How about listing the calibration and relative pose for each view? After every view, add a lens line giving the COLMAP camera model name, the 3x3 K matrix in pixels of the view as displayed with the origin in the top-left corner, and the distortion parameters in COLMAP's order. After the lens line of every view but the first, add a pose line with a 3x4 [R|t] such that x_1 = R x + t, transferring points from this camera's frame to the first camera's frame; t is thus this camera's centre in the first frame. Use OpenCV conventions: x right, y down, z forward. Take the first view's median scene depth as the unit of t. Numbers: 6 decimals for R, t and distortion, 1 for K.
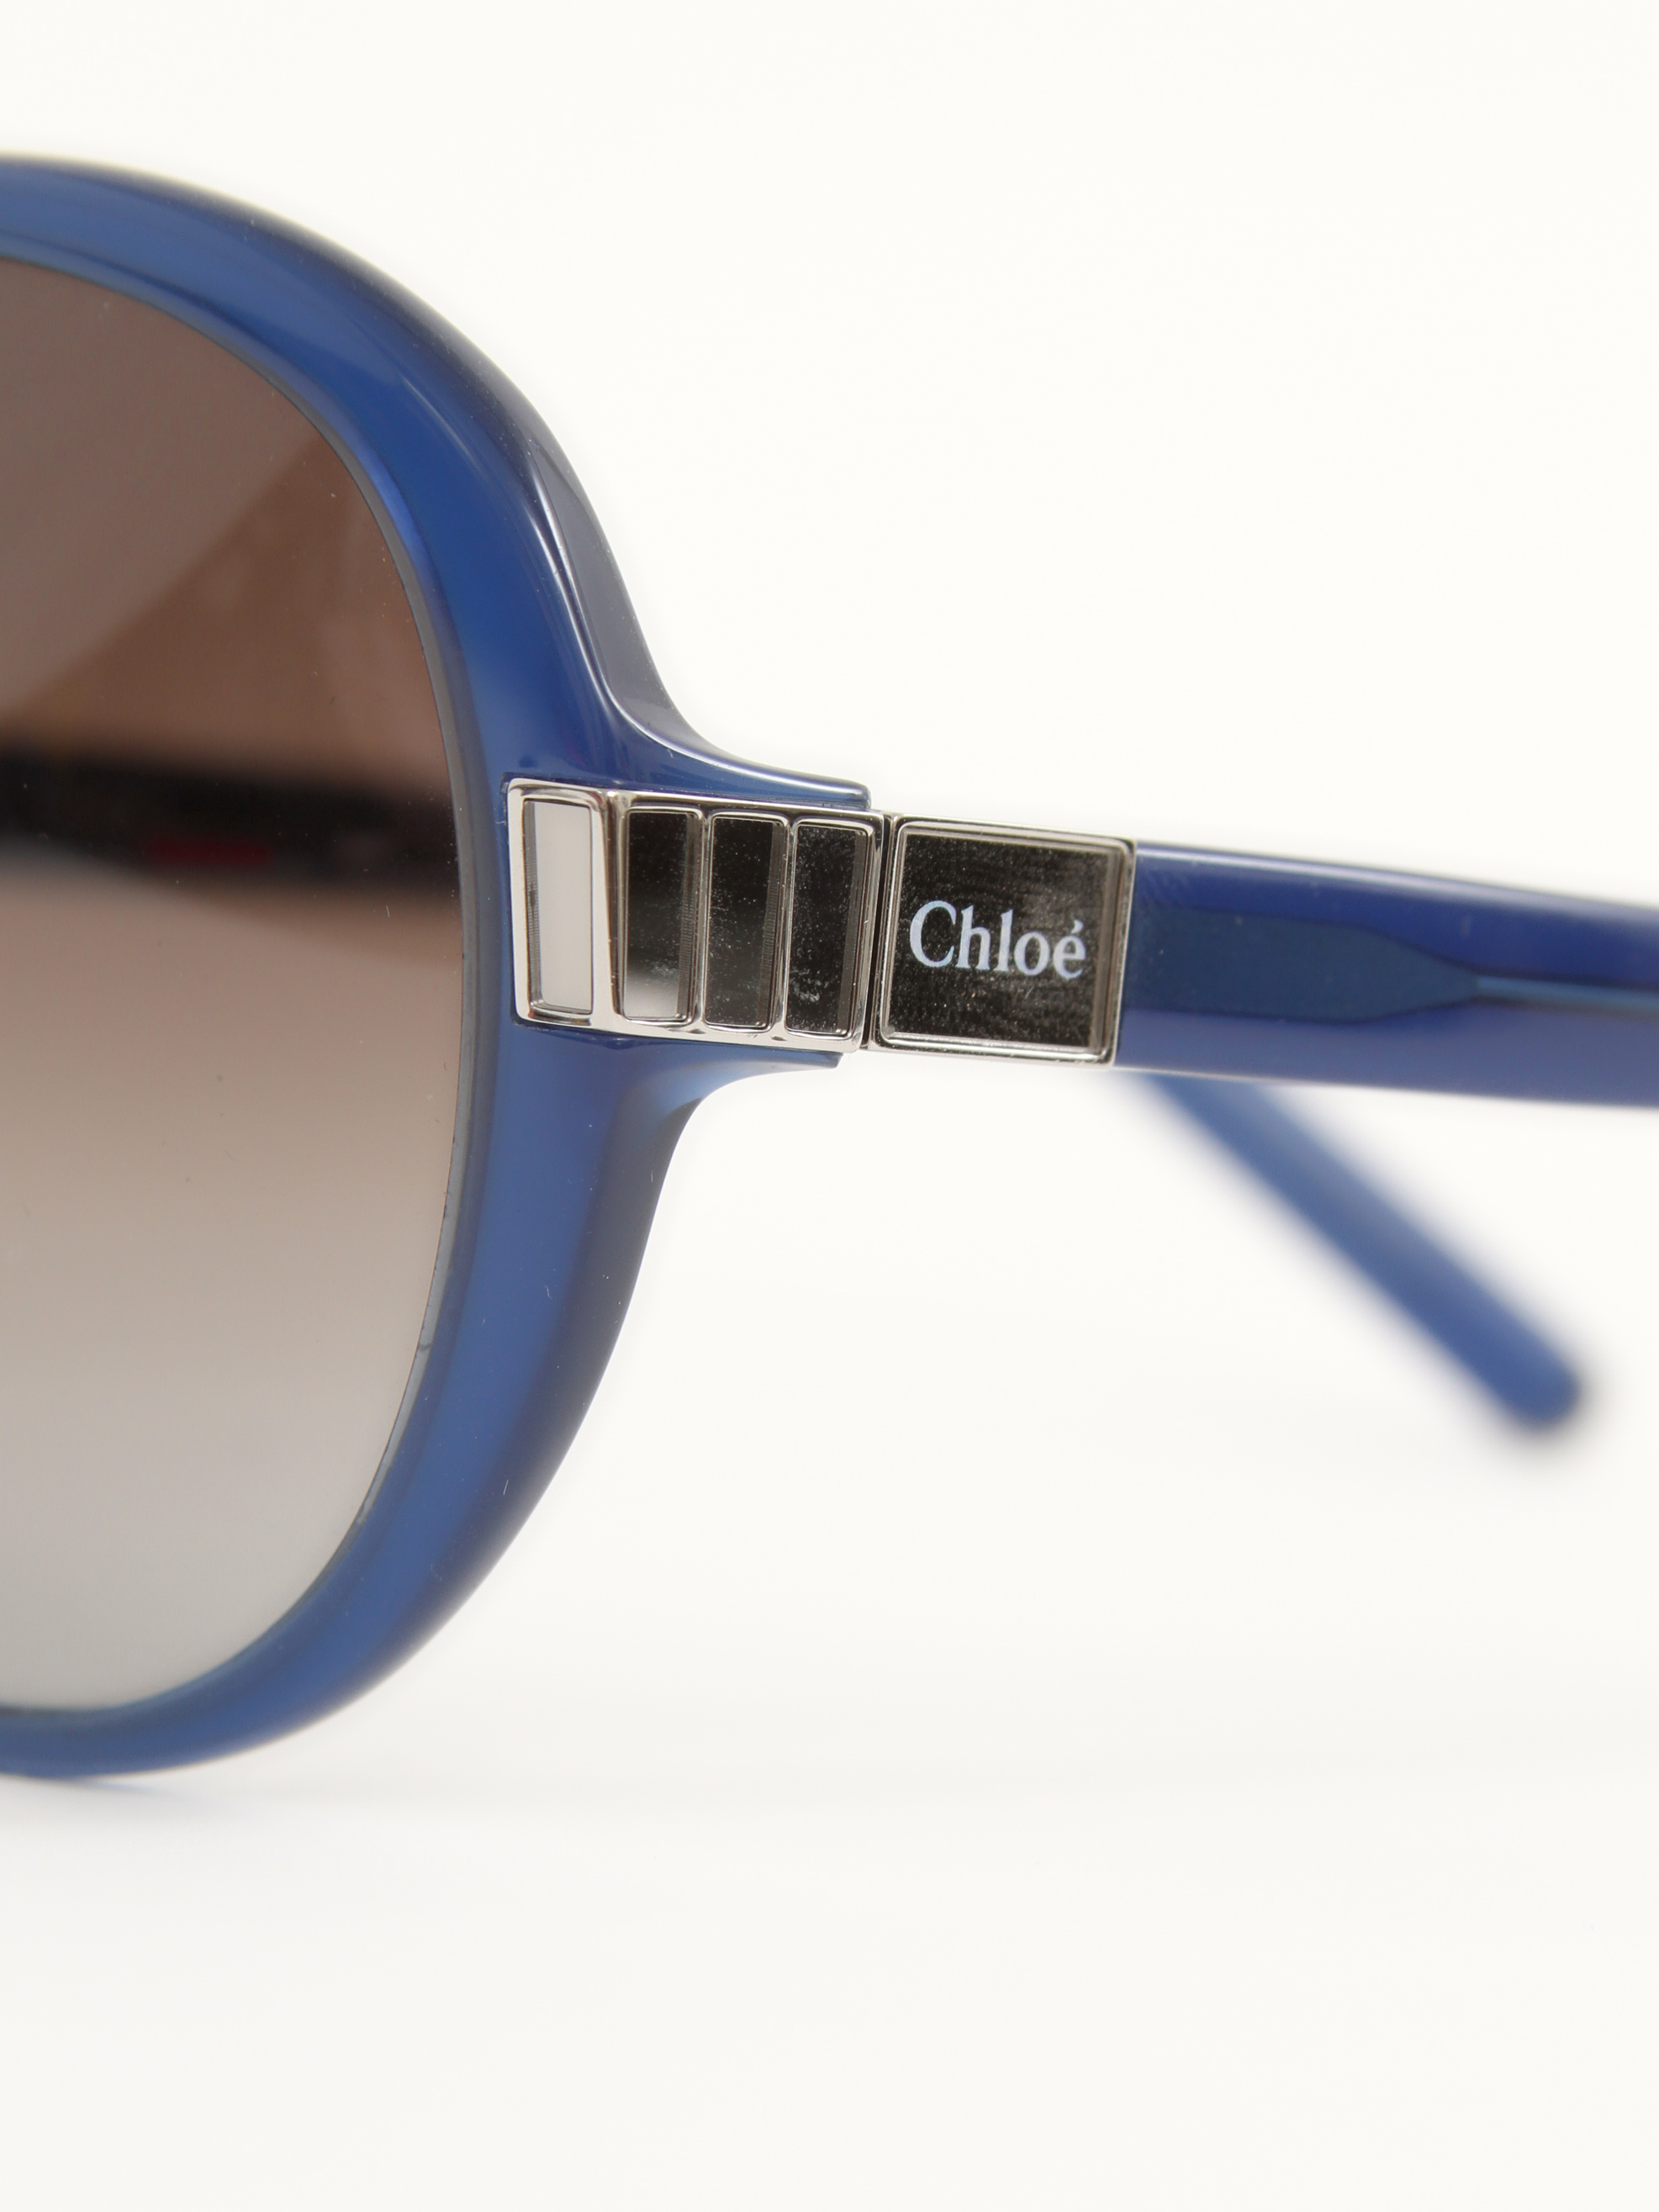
lens RADIAL K [[8885.6, 0, 829.5], [0, 8885.6, 1106.0], [0, 0, 1]] dist [-0.032804, 0.000000]
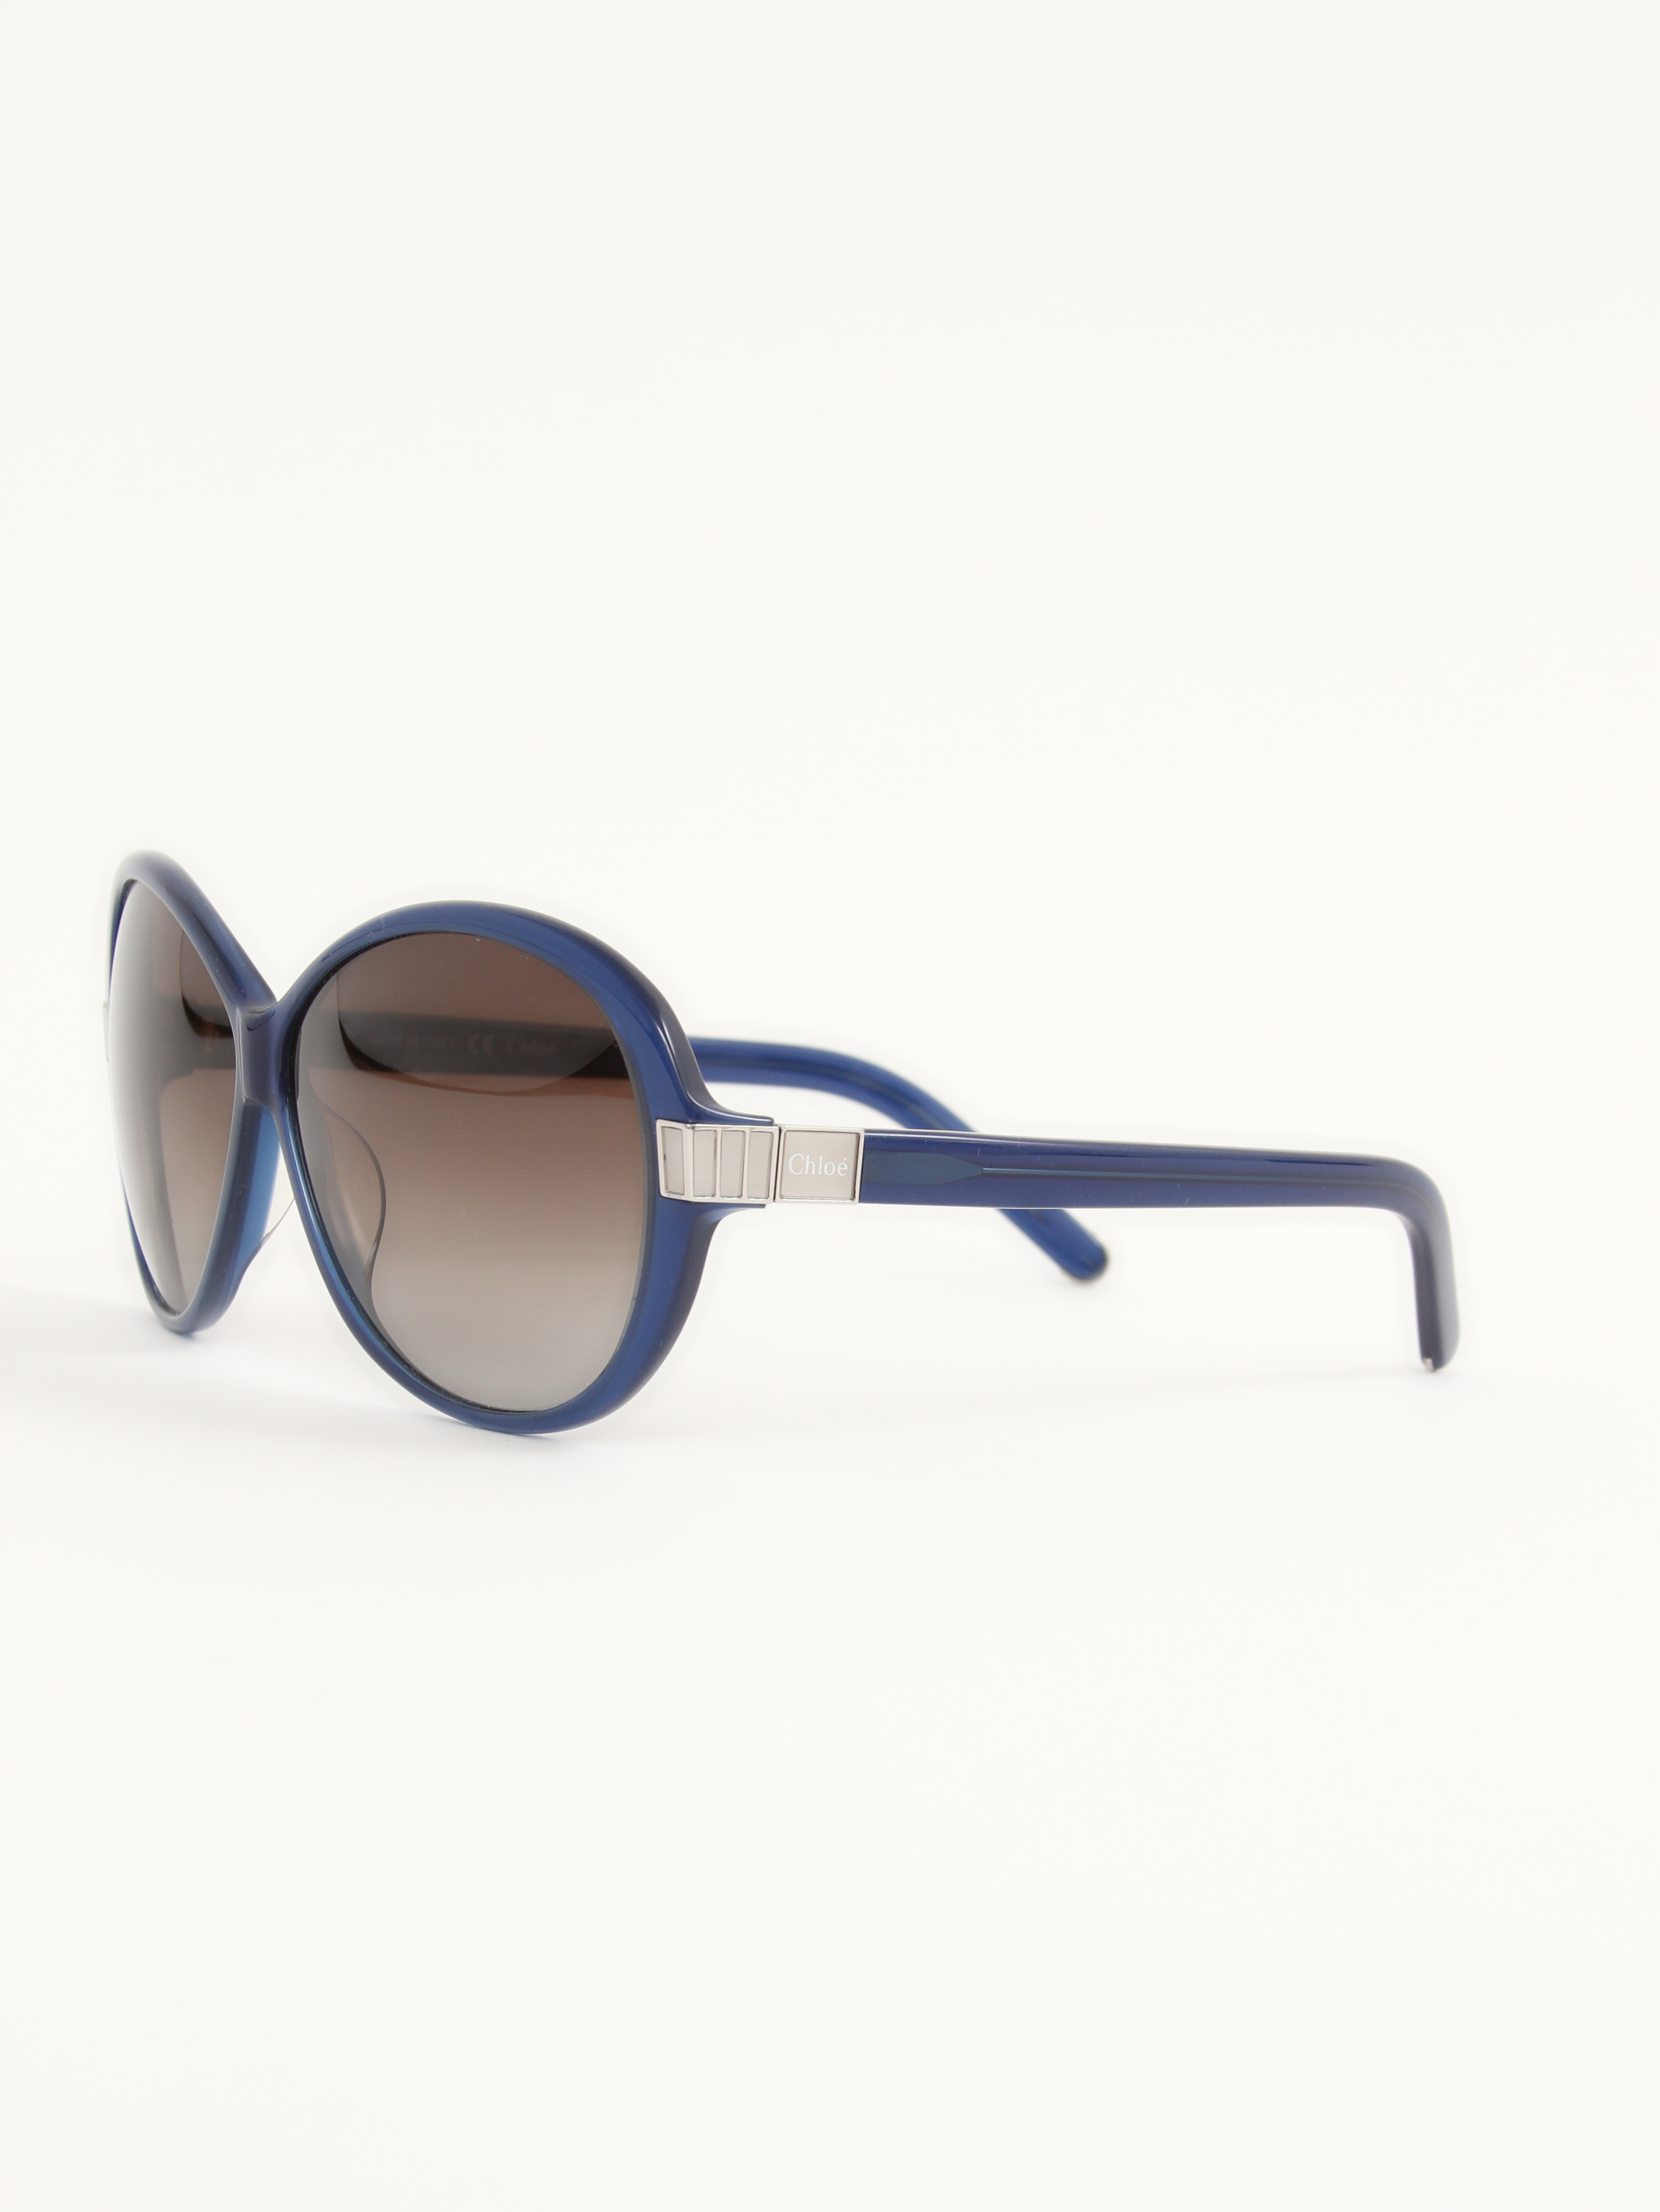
lens RADIAL K [[5150.9, 0, 830.1], [0, 5150.9, 1105.8], [0, 0, 1]] dist [-0.003333, 0.000000]
pose [[0.999675, -0.025388, 0.002479, 0.021412], [0.025441, 0.999380, -0.024358, 0.004503], [-0.001859, 0.024413, 0.999700, -0.833899]]
